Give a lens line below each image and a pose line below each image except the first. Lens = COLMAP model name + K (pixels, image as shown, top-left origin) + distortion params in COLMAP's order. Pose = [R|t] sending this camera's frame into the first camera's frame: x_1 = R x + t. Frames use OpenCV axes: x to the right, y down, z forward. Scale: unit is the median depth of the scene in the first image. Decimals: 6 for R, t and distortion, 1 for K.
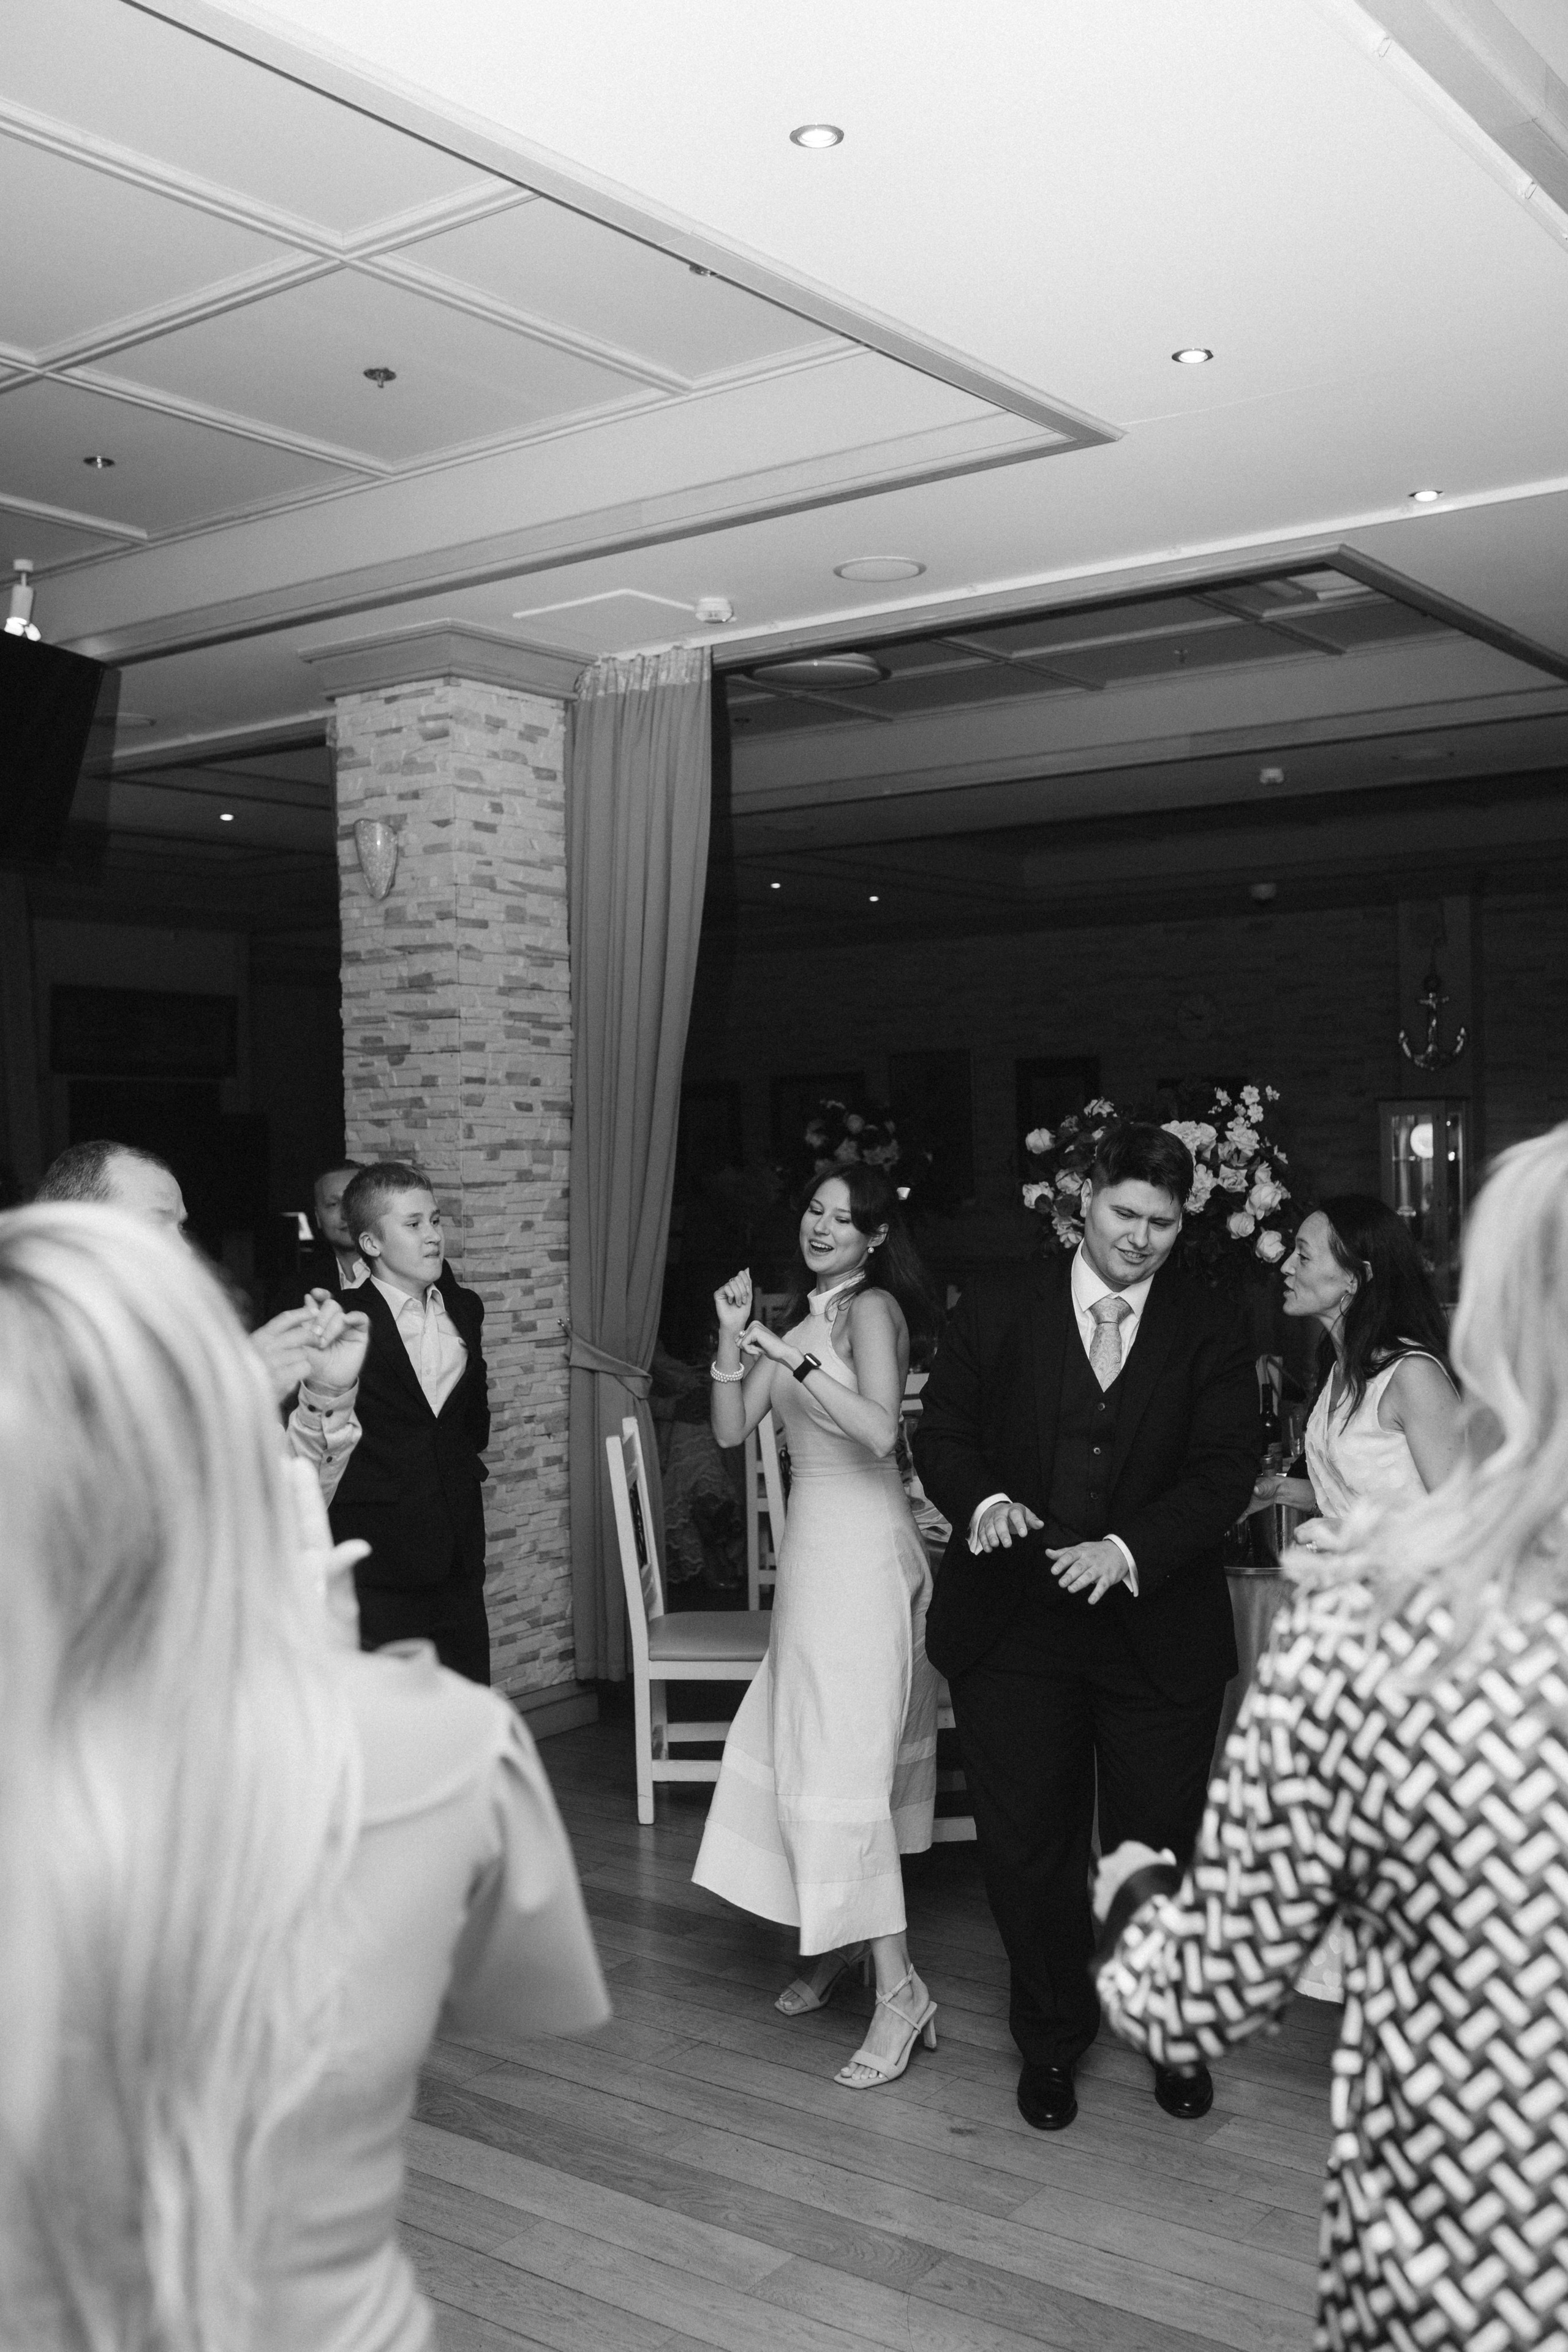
lens RADIAL K [[2248.8, 0, 788.3], [0, 2248.8, 1159.7], [0, 0, 1]] dist [-0.038448, 0.000000]
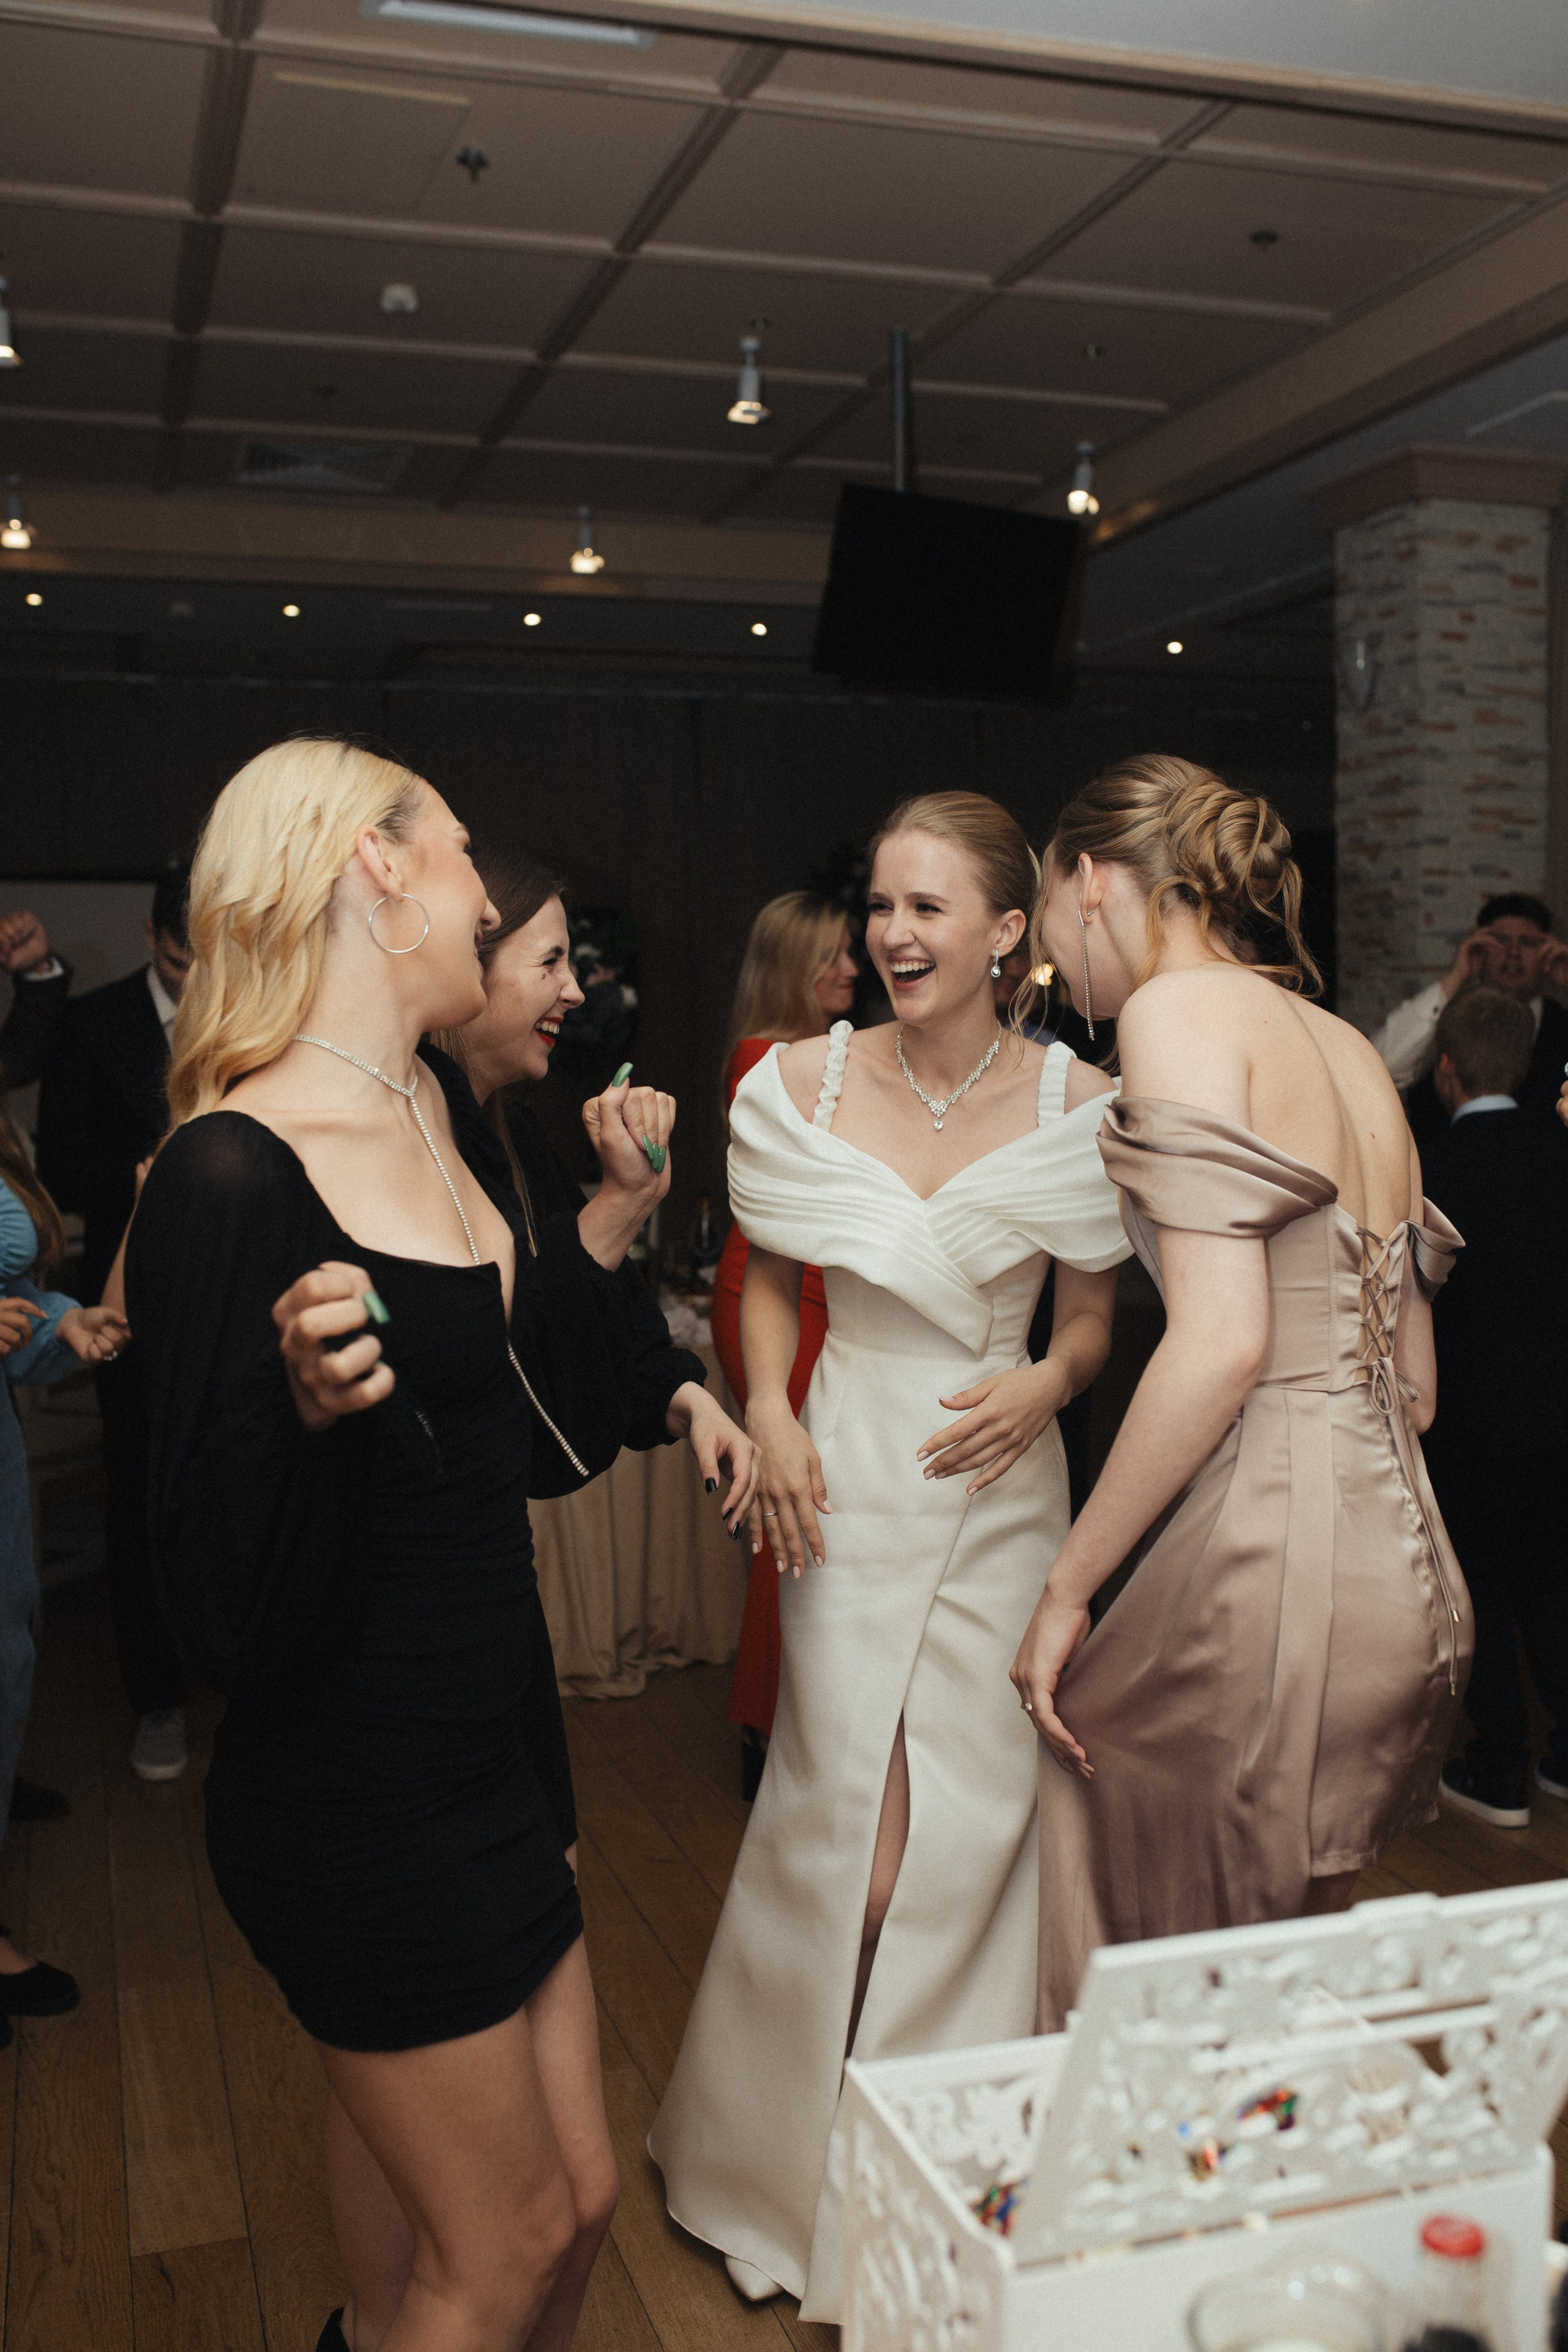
lens RADIAL K [[2248.8, 0, 780.4], [0, 2248.8, 1186.5], [0, 0, 1]] dist [-0.038448, 0.000000]
pose [[0.813837, 0.047267, -0.579167, 0.235087], [-0.009296, 0.997618, 0.068355, 0.044990], [0.581018, -0.050246, 0.812338, -0.075003]]
